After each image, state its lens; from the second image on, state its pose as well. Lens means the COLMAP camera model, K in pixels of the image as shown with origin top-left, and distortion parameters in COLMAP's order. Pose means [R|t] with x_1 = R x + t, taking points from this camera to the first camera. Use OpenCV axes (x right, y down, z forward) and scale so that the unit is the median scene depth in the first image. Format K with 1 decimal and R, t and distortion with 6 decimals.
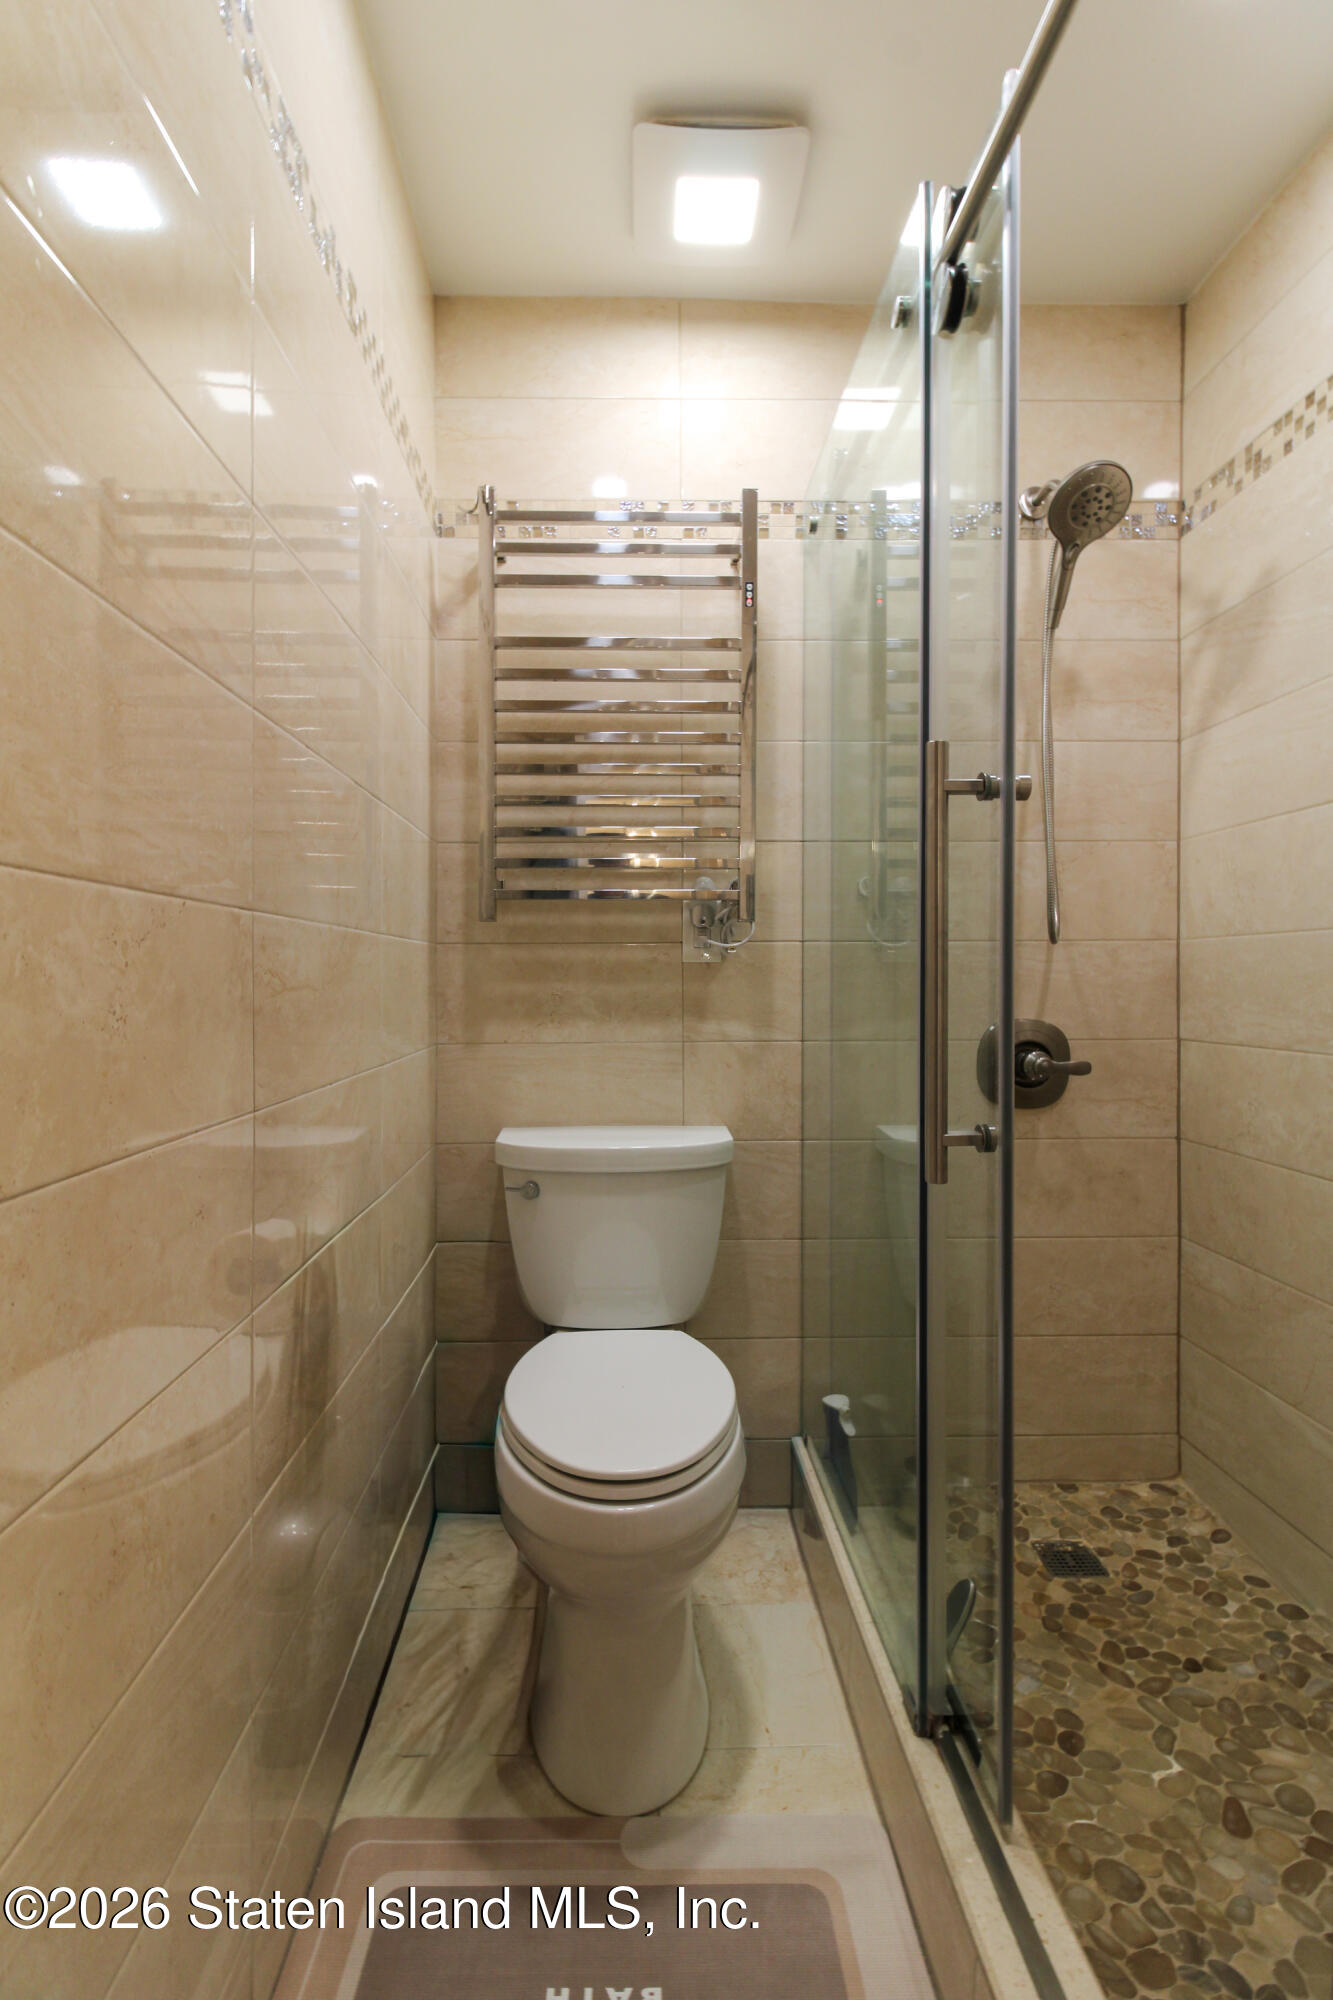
lens RADIAL K [[966.9, 0, 652.7], [0, 966.9, 985.3], [0, 0, 1]] dist [0.018293, -0.014237]
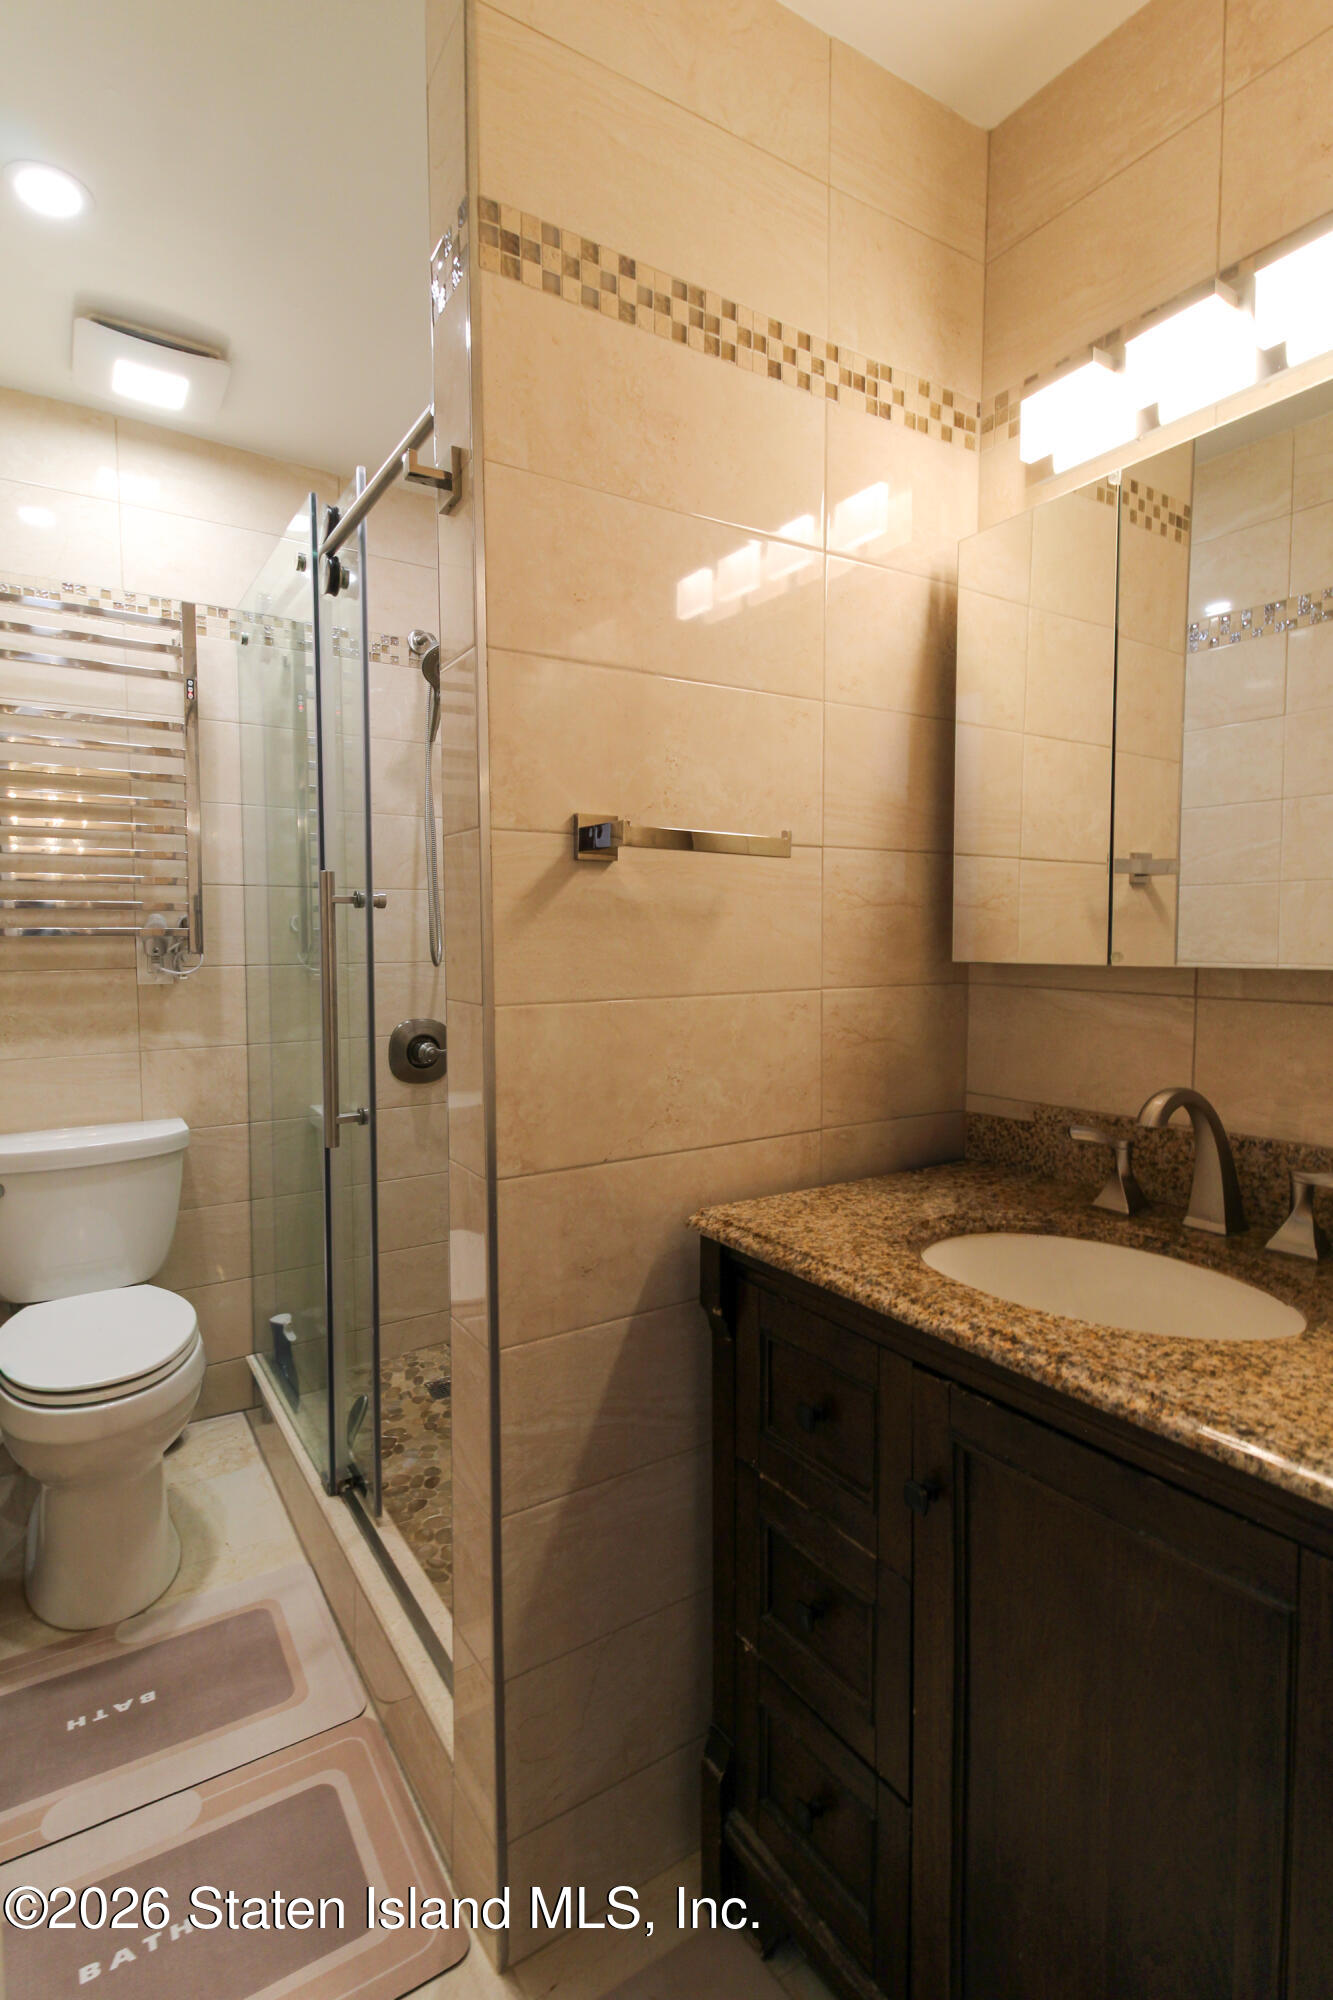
lens RADIAL K [[966.9, 0, 652.7], [0, 966.9, 985.3], [0, 0, 1]] dist [0.018293, -0.014237]
pose [[0.859255, -0.028968, 0.510726, -0.035927], [0.006897, 0.998961, 0.045057, -0.076445], [-0.511500, -0.035193, 0.858562, -0.368120]]
